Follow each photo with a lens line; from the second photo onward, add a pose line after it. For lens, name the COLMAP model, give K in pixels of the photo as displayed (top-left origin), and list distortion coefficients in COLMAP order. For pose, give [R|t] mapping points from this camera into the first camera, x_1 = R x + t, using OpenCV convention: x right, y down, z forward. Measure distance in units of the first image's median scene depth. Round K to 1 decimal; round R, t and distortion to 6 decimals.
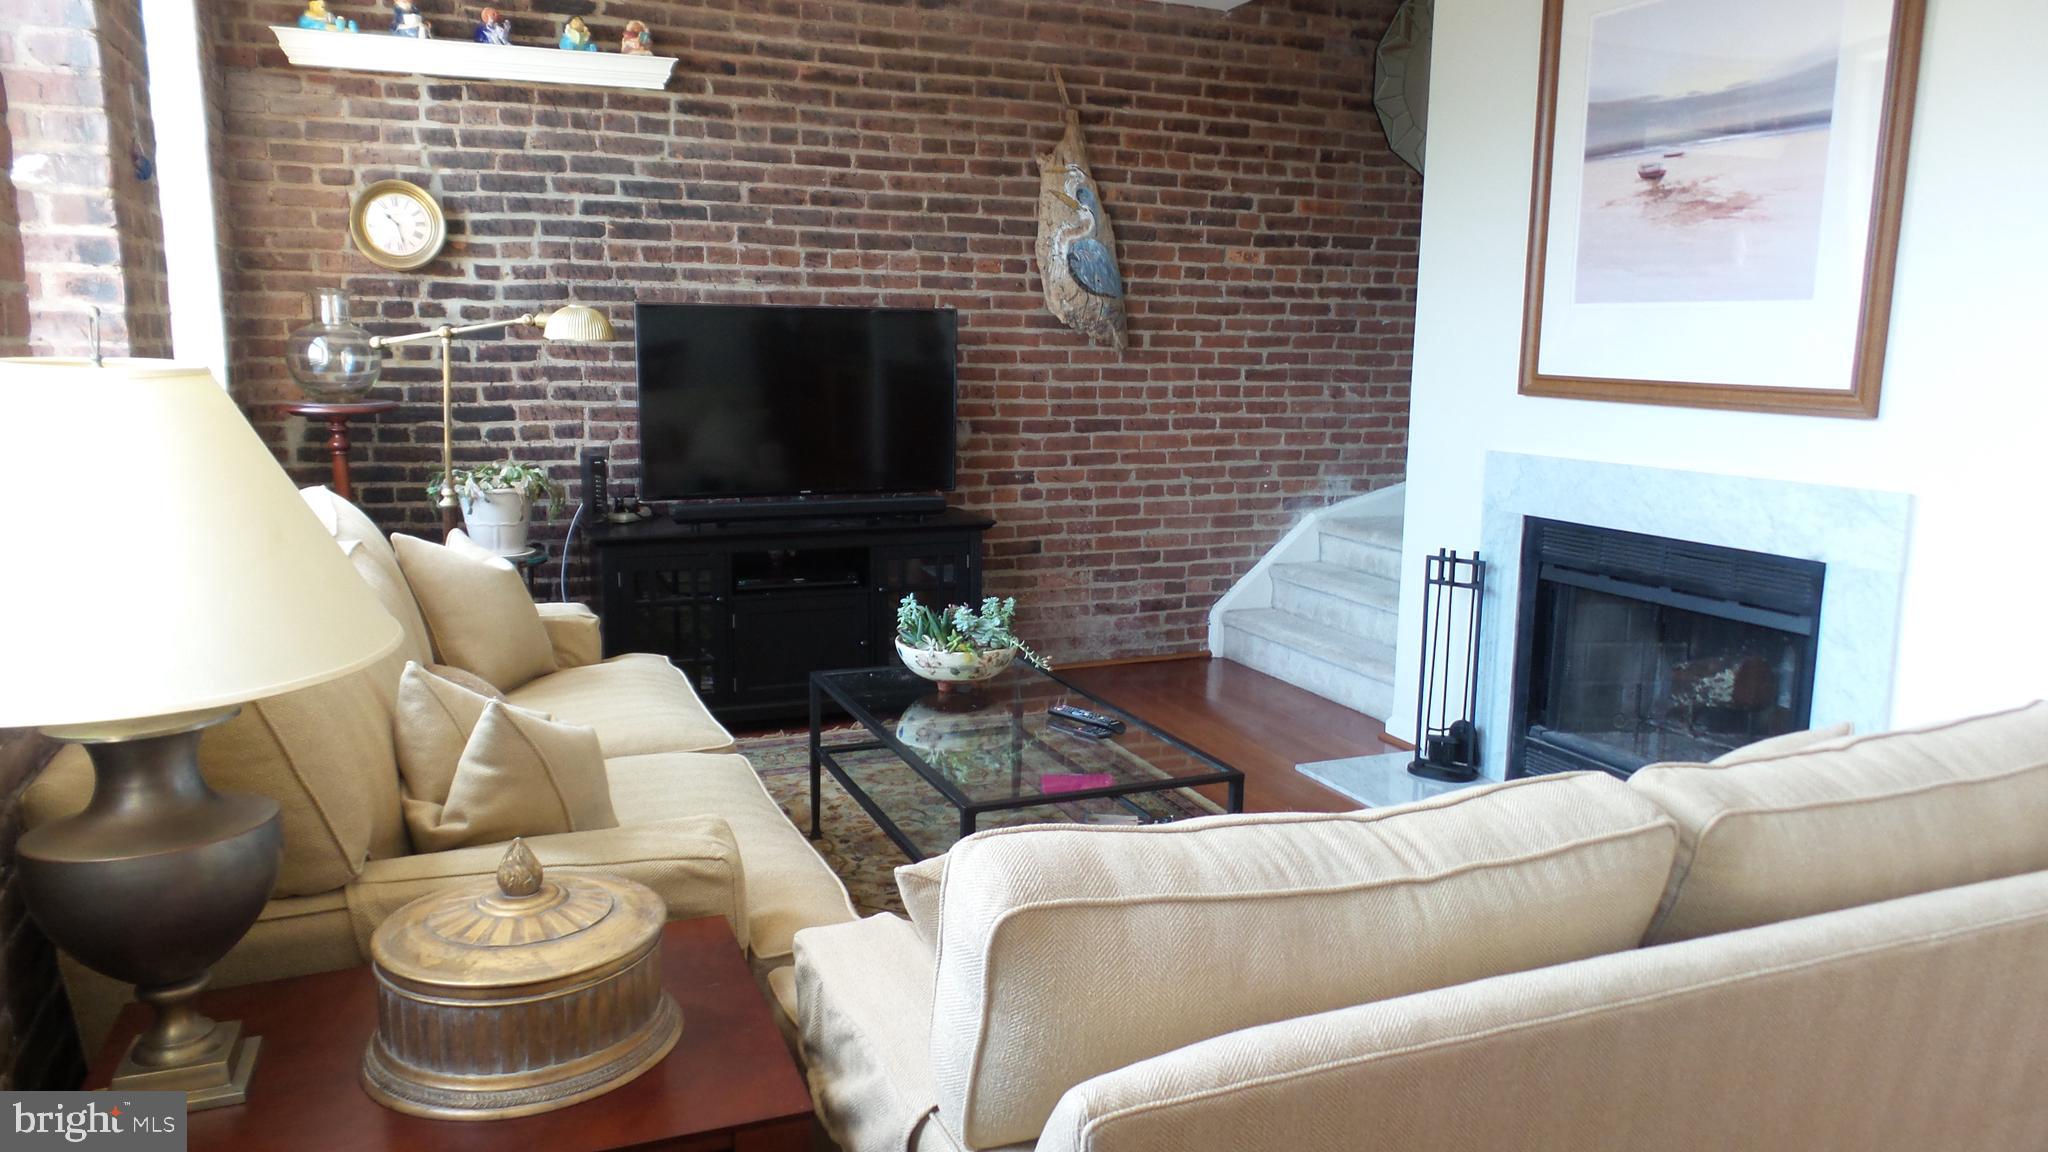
lens RADIAL K [[1425.3, 0, 1035.4], [0, 1425.3, 586.9], [0, 0, 1]] dist [0.010051, 0.004380]
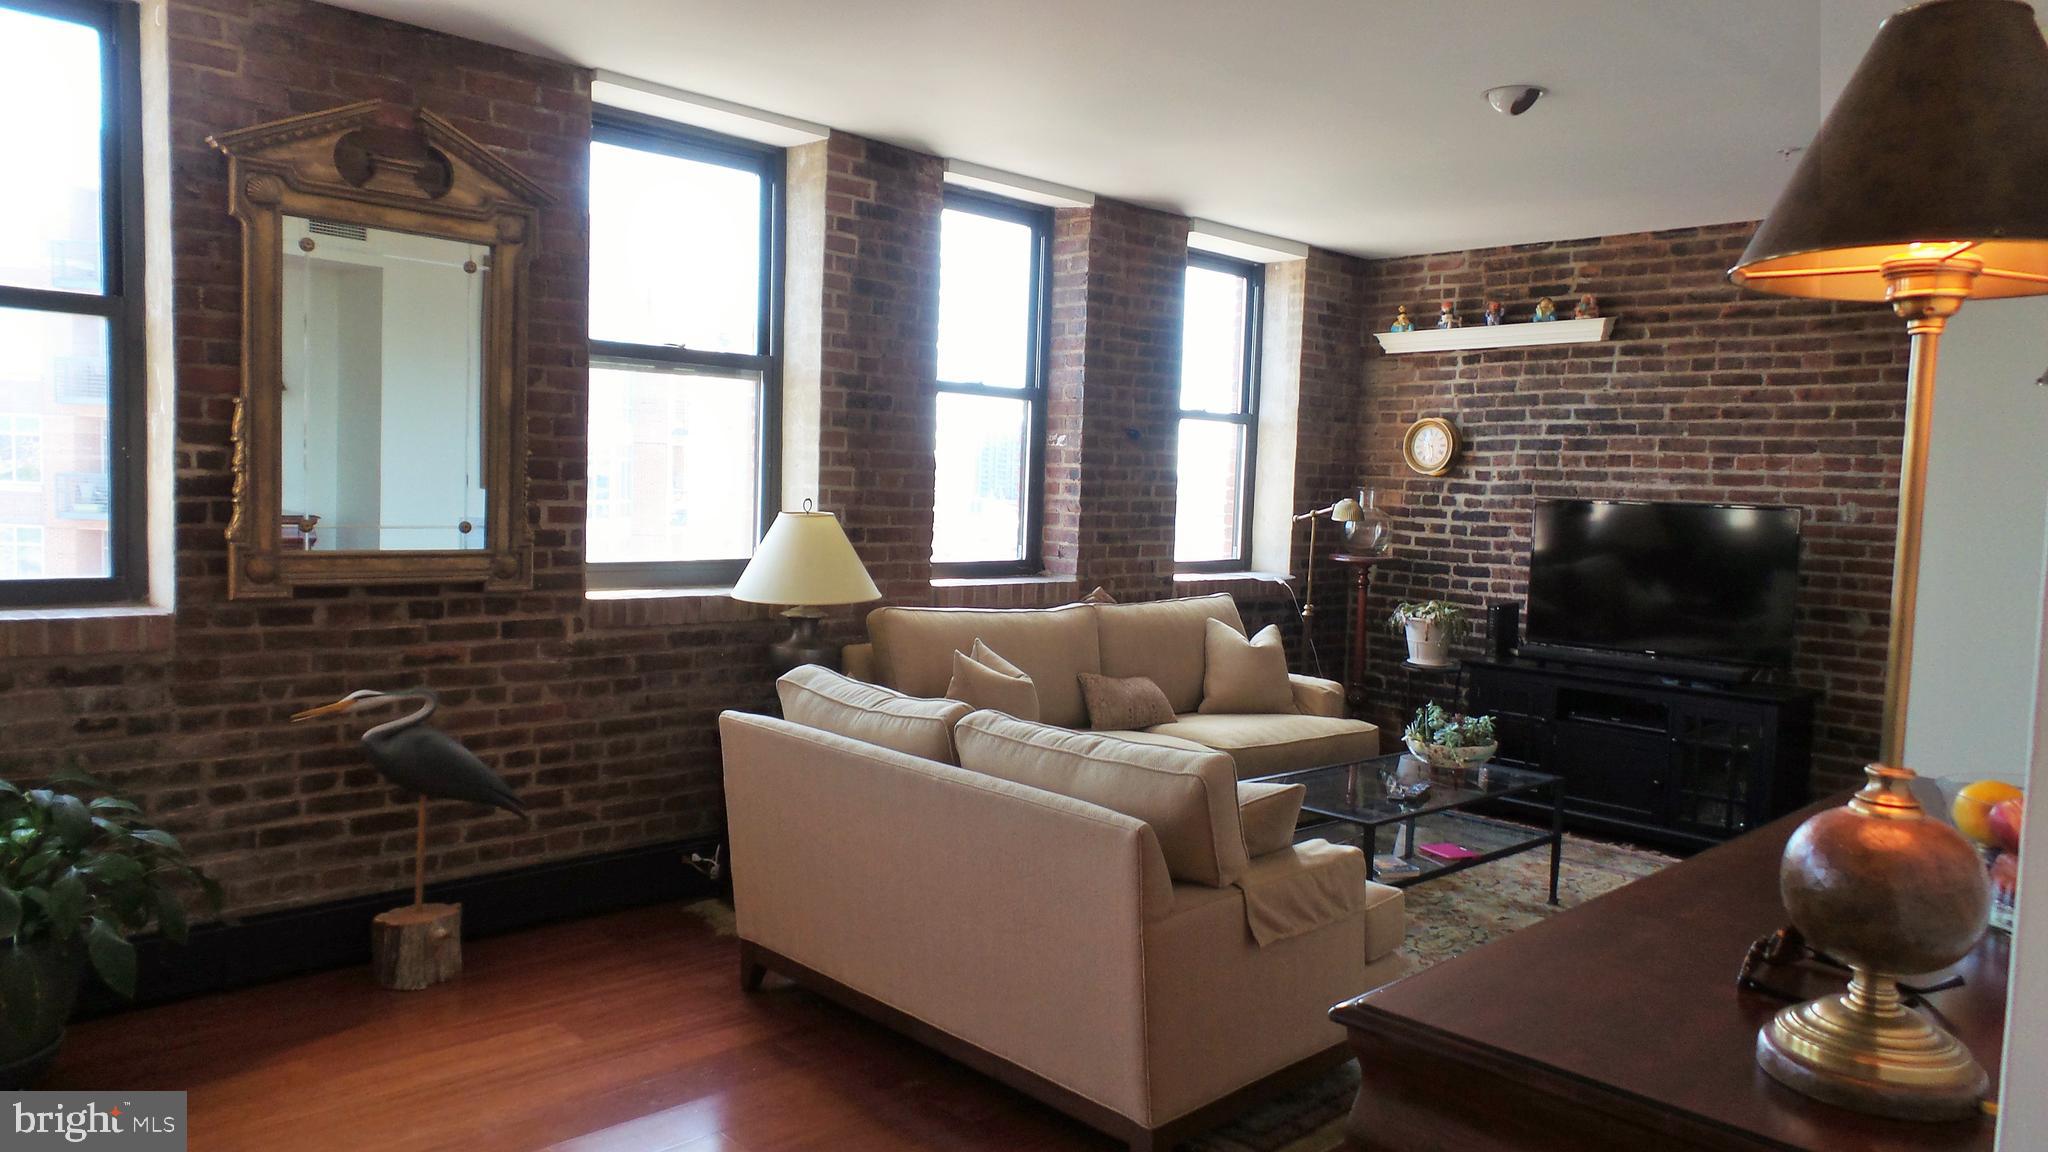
lens RADIAL K [[1425.3, 0, 1035.2], [0, 1425.3, 585.1], [0, 0, 1]] dist [0.010051, 0.004380]
pose [[0.358173, 0.069810, -0.931042, 0.776500], [-0.189542, 0.981872, 0.000705, -0.024023], [0.914213, 0.176219, 0.364912, 0.067018]]
